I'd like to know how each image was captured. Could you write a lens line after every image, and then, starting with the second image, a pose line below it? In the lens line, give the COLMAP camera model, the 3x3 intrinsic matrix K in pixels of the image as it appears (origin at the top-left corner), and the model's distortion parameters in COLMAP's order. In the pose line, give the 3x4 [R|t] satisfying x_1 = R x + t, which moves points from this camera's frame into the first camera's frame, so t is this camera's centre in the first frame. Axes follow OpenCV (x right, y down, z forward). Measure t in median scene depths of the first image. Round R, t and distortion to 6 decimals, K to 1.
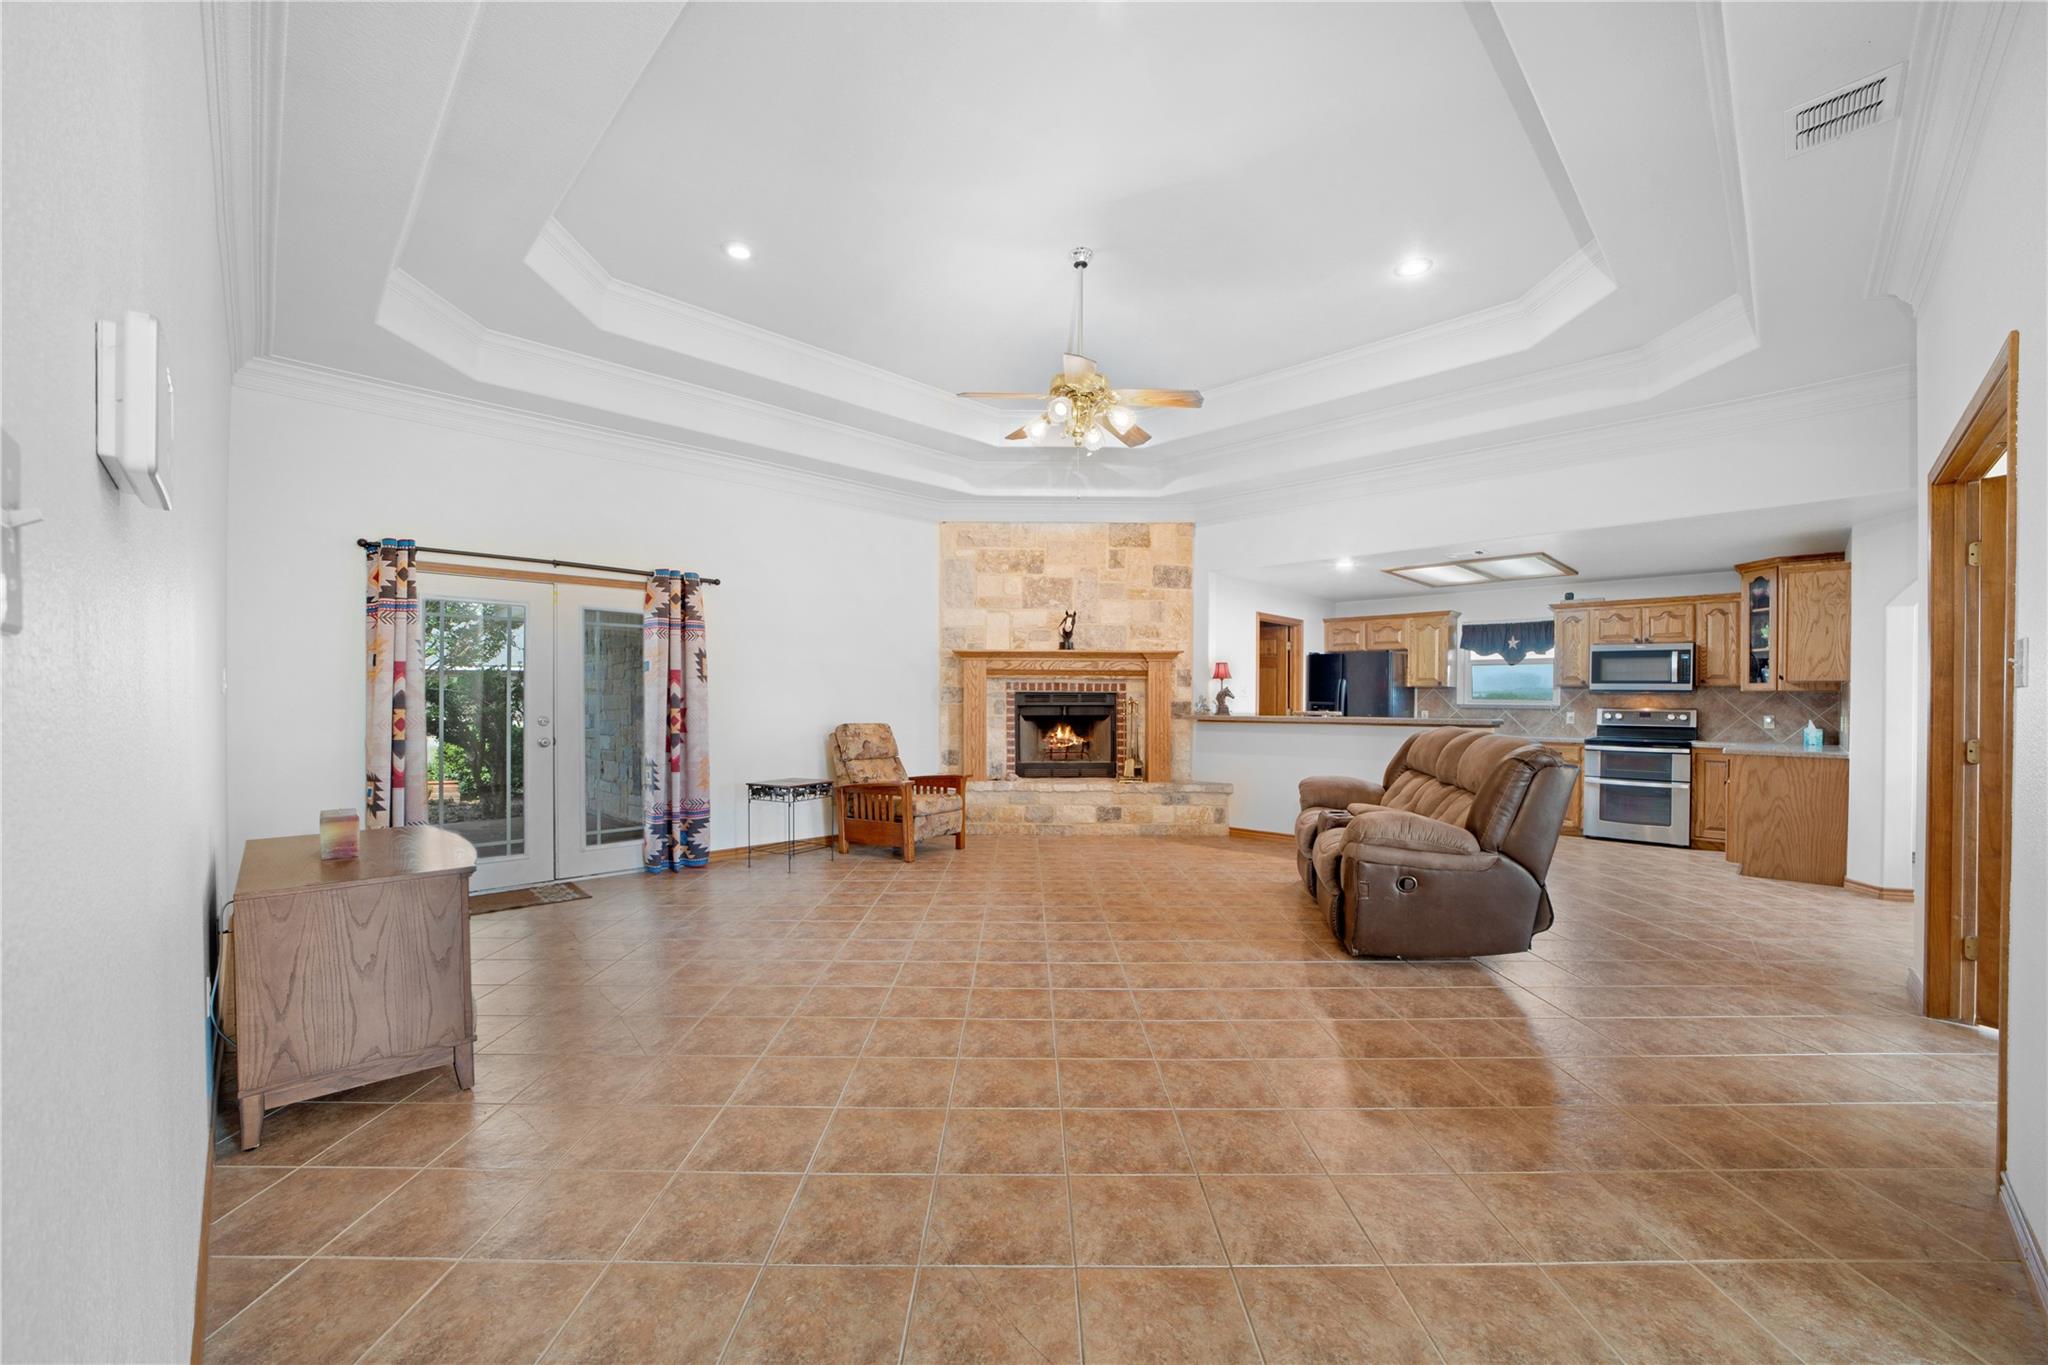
lens RADIAL K [[808.3, 0, 1012.8], [0, 808.3, 690.9], [0, 0, 1]] dist [-0.016720, -0.000349]
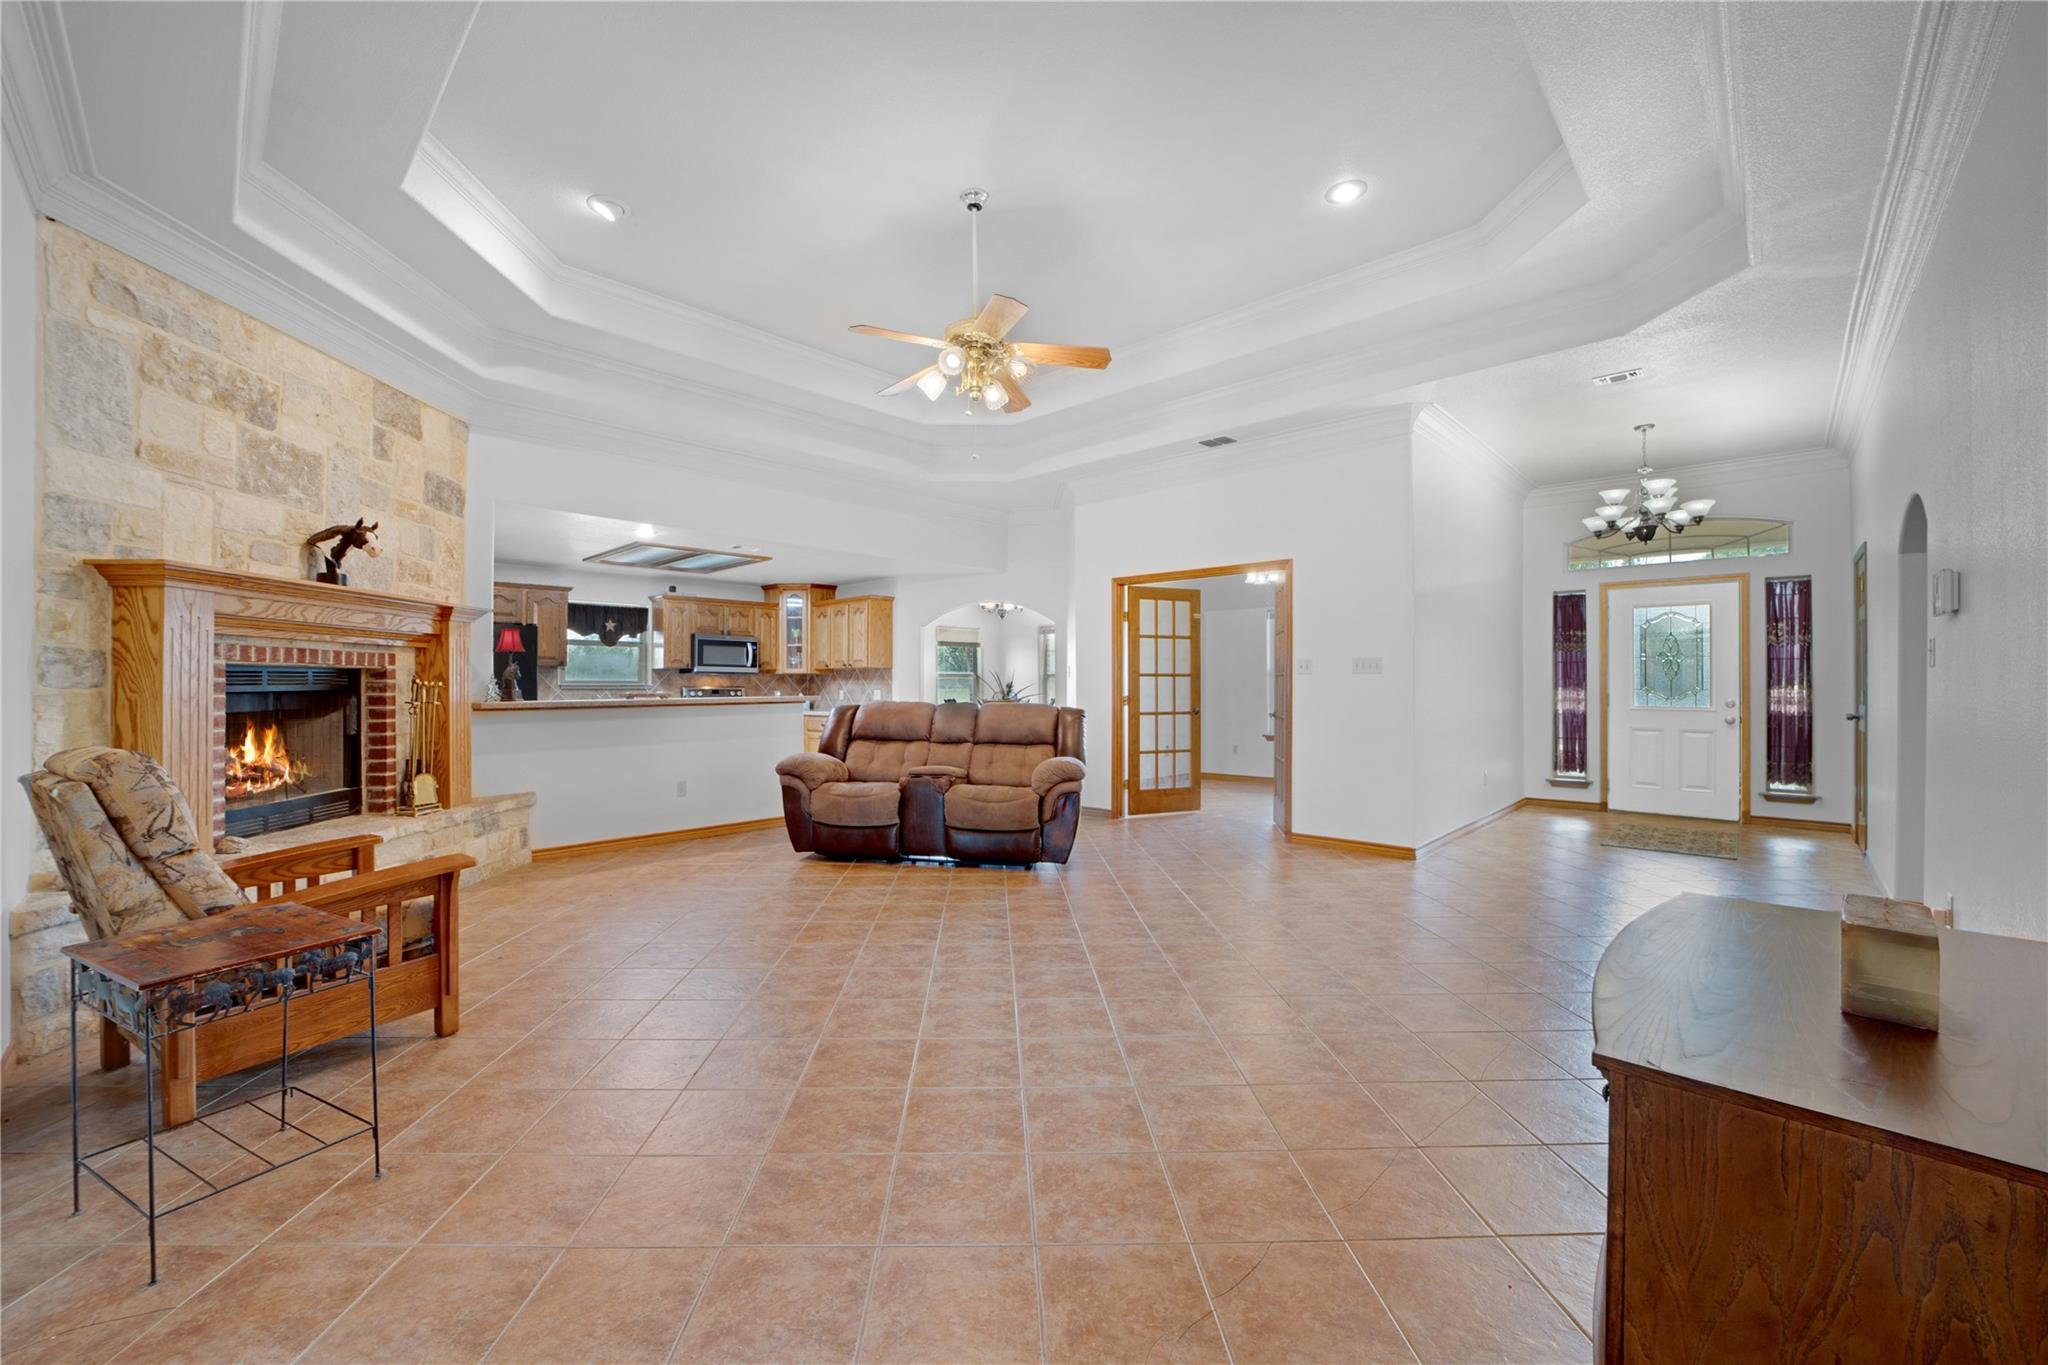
lens RADIAL K [[808.8, 0, 1016.5], [0, 808.8, 691.2], [0, 0, 1]] dist [-0.055245, 0.014655]
pose [[-0.032734, -0.014978, 0.999352, -0.470784], [-0.009256, 0.999849, 0.014682, 0.005866], [-0.999421, -0.008770, -0.032868, 0.559709]]
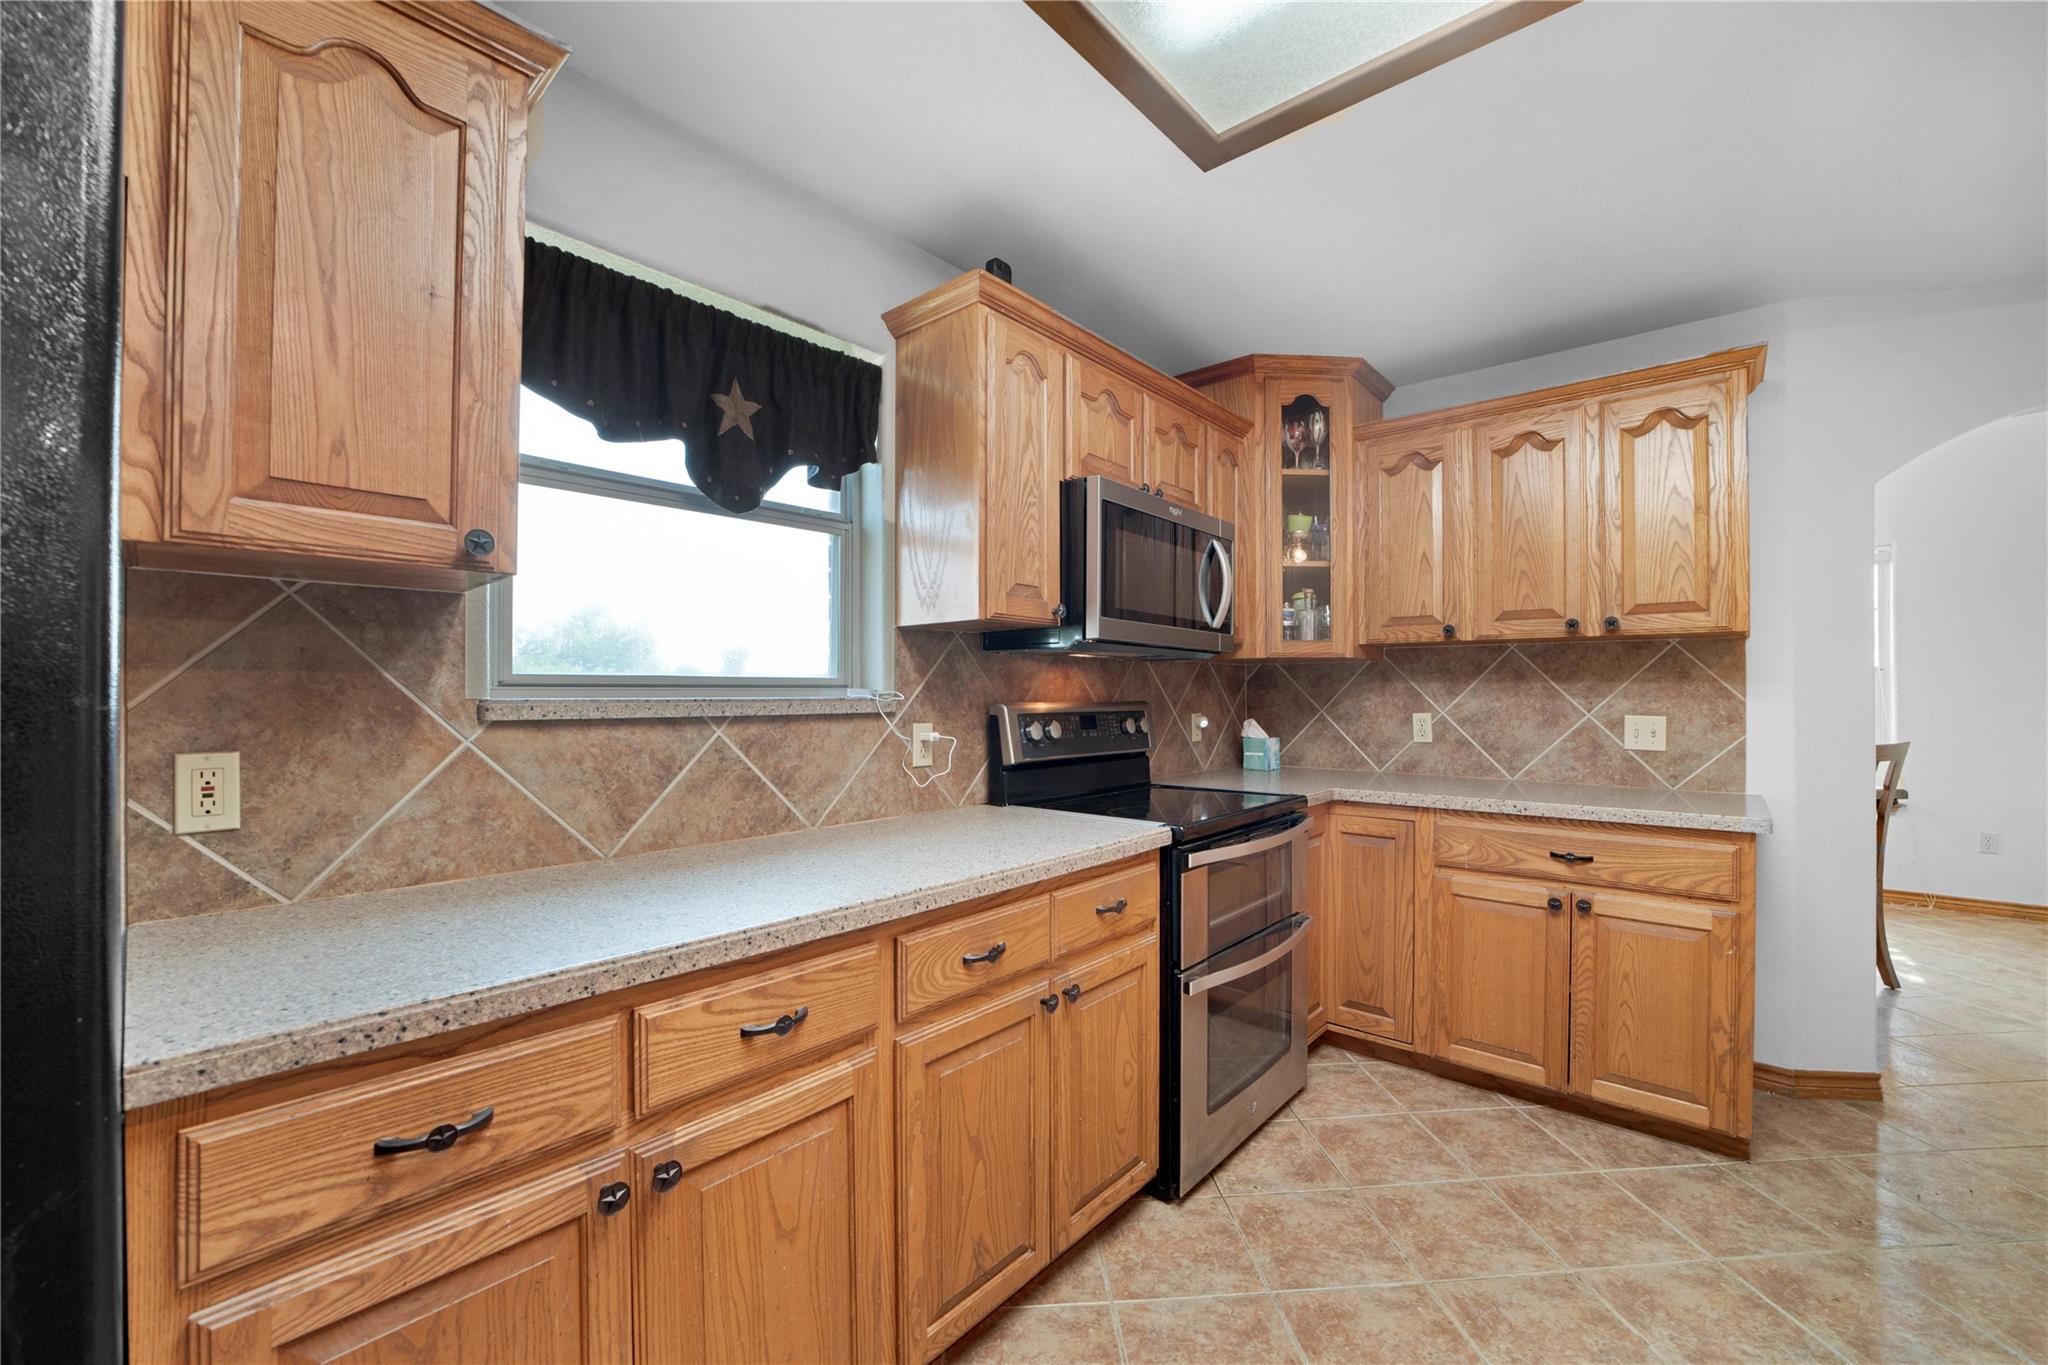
lens RADIAL K [[808.8, 0, 1016.5], [0, 808.8, 691.2], [0, 0, 1]] dist [-0.055245, 0.014655]
pose [[-0.064771, -0.004329, 0.997891, 0.446700], [-0.004753, 0.999981, 0.004029, 0.015285], [-0.997889, -0.004482, -0.064790, 1.034732]]
